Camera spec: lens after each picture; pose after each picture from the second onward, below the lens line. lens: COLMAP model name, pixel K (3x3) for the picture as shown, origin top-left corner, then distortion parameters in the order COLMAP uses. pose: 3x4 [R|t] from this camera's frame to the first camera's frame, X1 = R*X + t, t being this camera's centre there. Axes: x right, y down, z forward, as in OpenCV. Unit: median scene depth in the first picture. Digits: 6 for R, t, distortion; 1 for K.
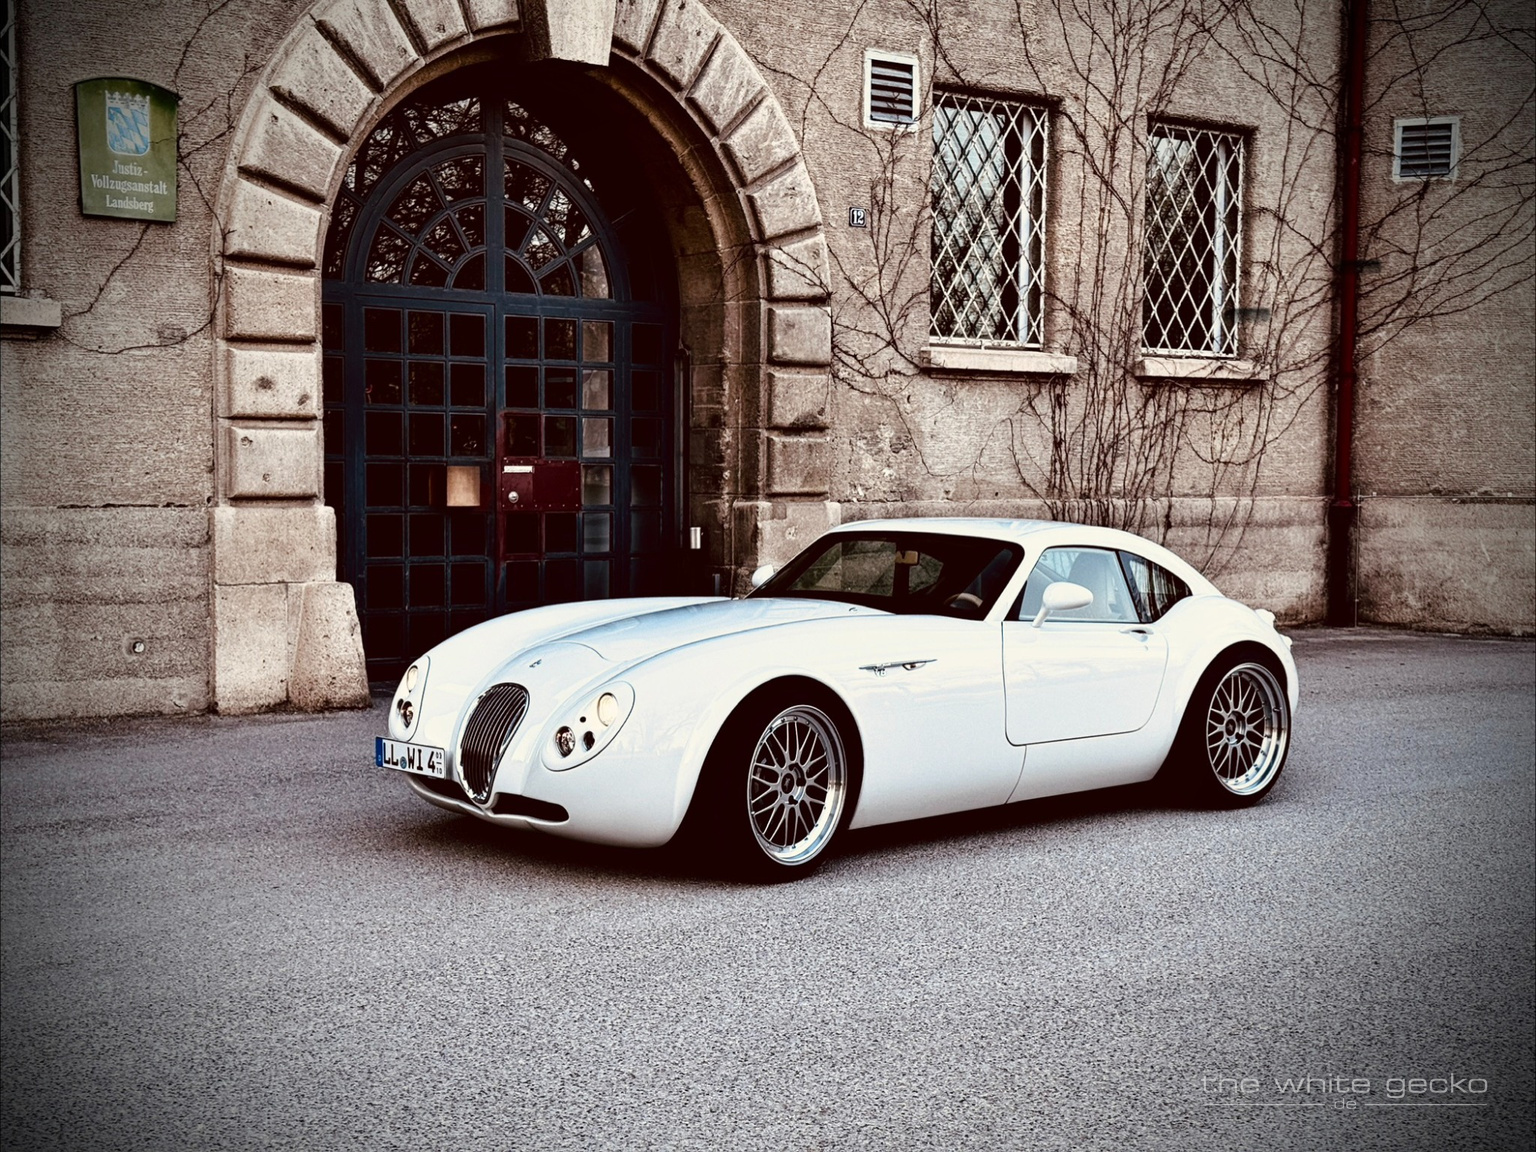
lens RADIAL K [[2107.4, 0, 768.0], [0, 2107.4, 576.0], [0, 0, 1]] dist [0.181961, -0.295738]
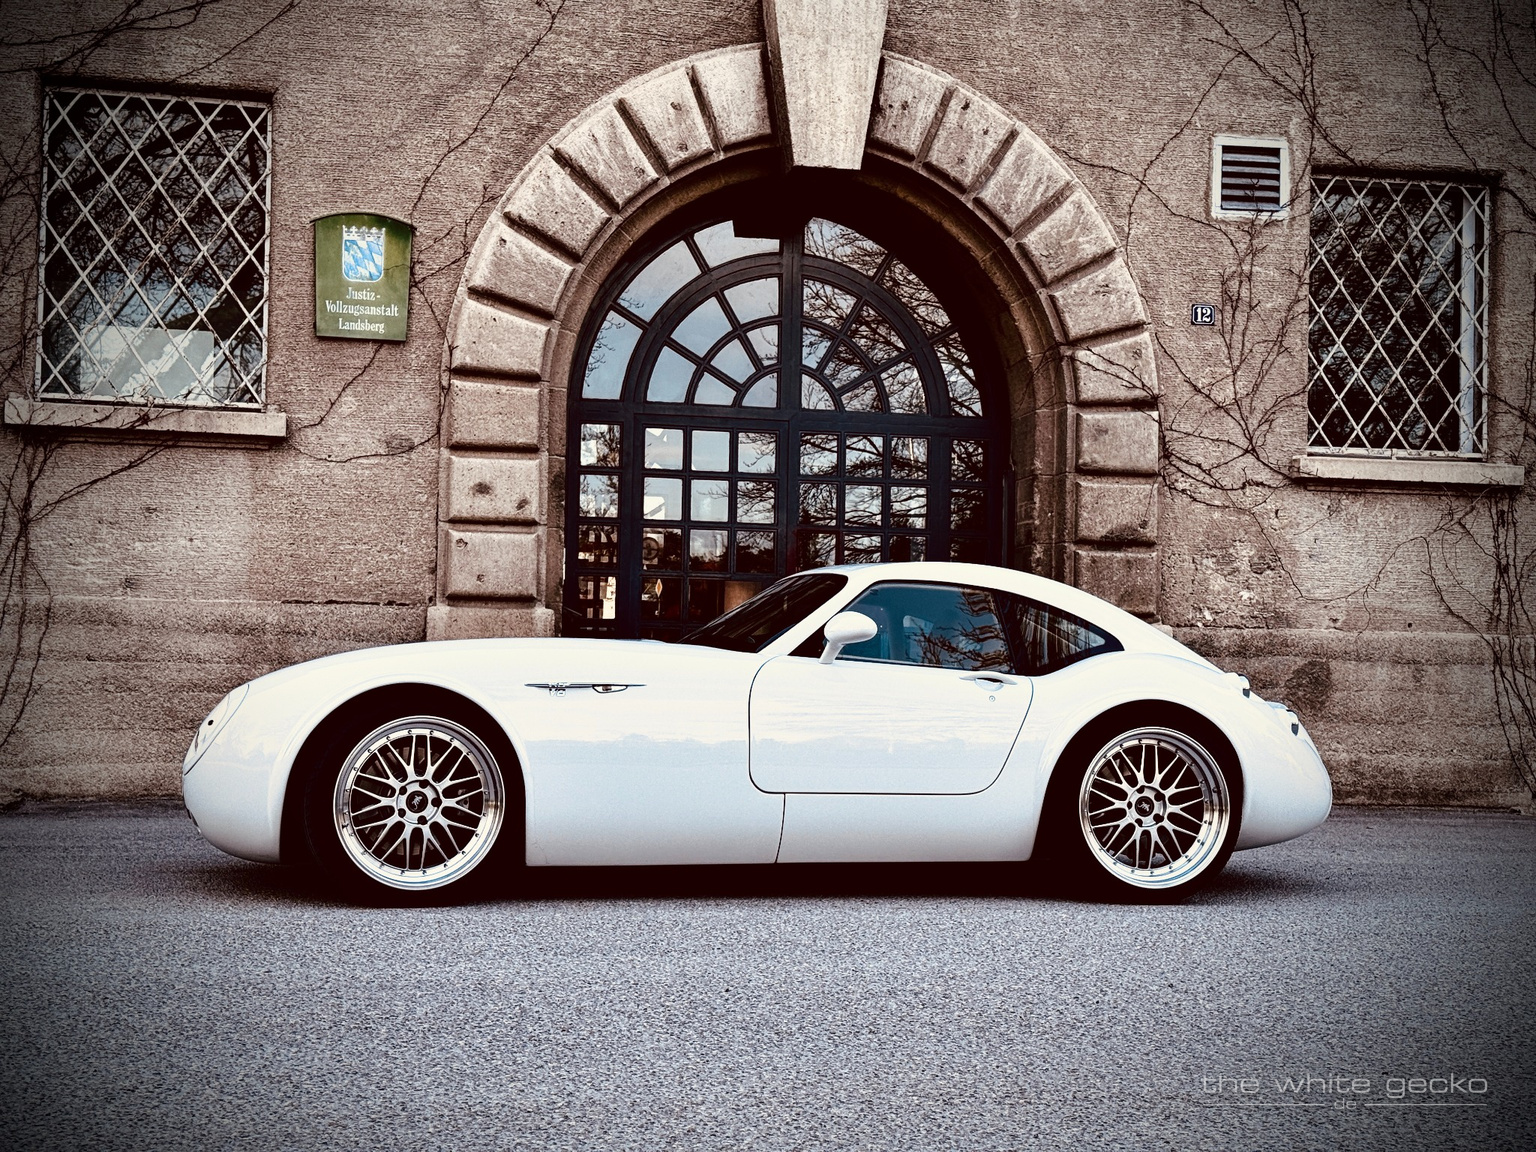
lens RADIAL K [[2107.4, 0, 768.0], [0, 2107.4, 576.0], [0, 0, 1]] dist [0.181961, -0.295738]
pose [[0.888746, -0.017451, -0.458067, 0.301086], [-0.036944, 0.993298, -0.109522, 0.050396], [0.456908, 0.114260, 0.882145, 0.125121]]
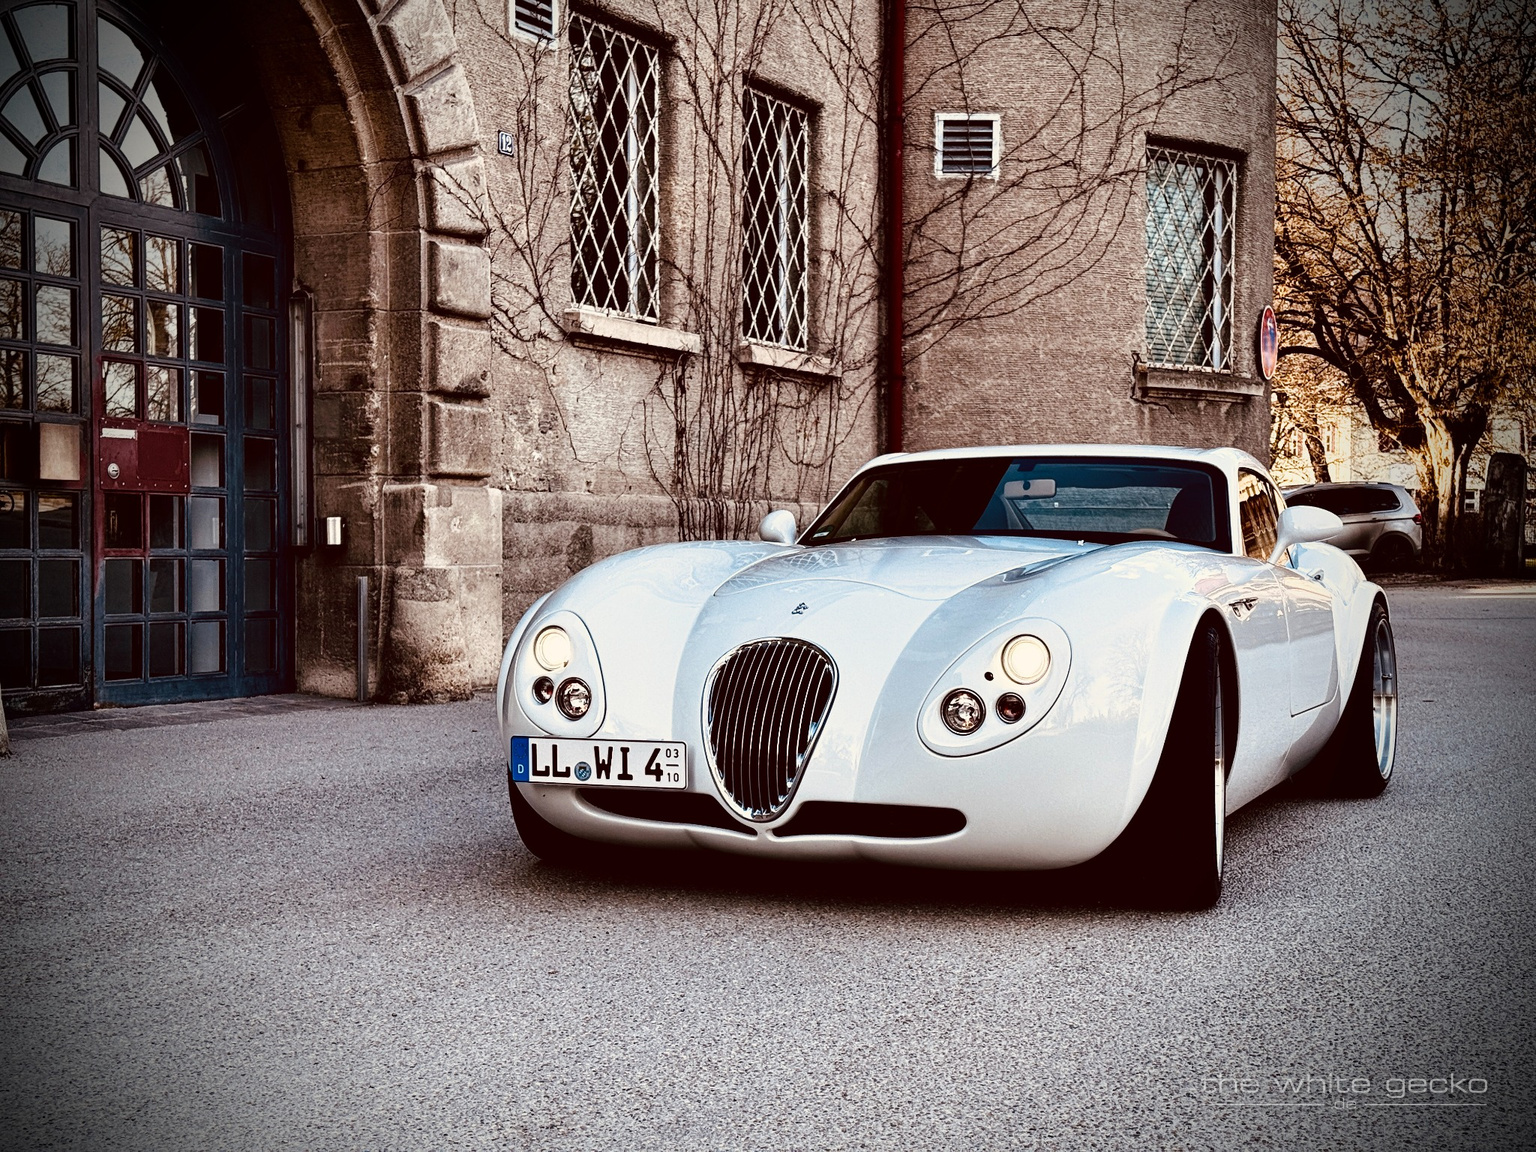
lens RADIAL K [[2107.4, 0, 768.0], [0, 2107.4, 576.0], [0, 0, 1]] dist [0.181961, -0.295738]
pose [[0.909316, -0.011024, 0.415959, -0.216046], [0.027166, 0.999089, -0.032910, 0.028950], [-0.415218, 0.041226, 0.908788, 0.221311]]
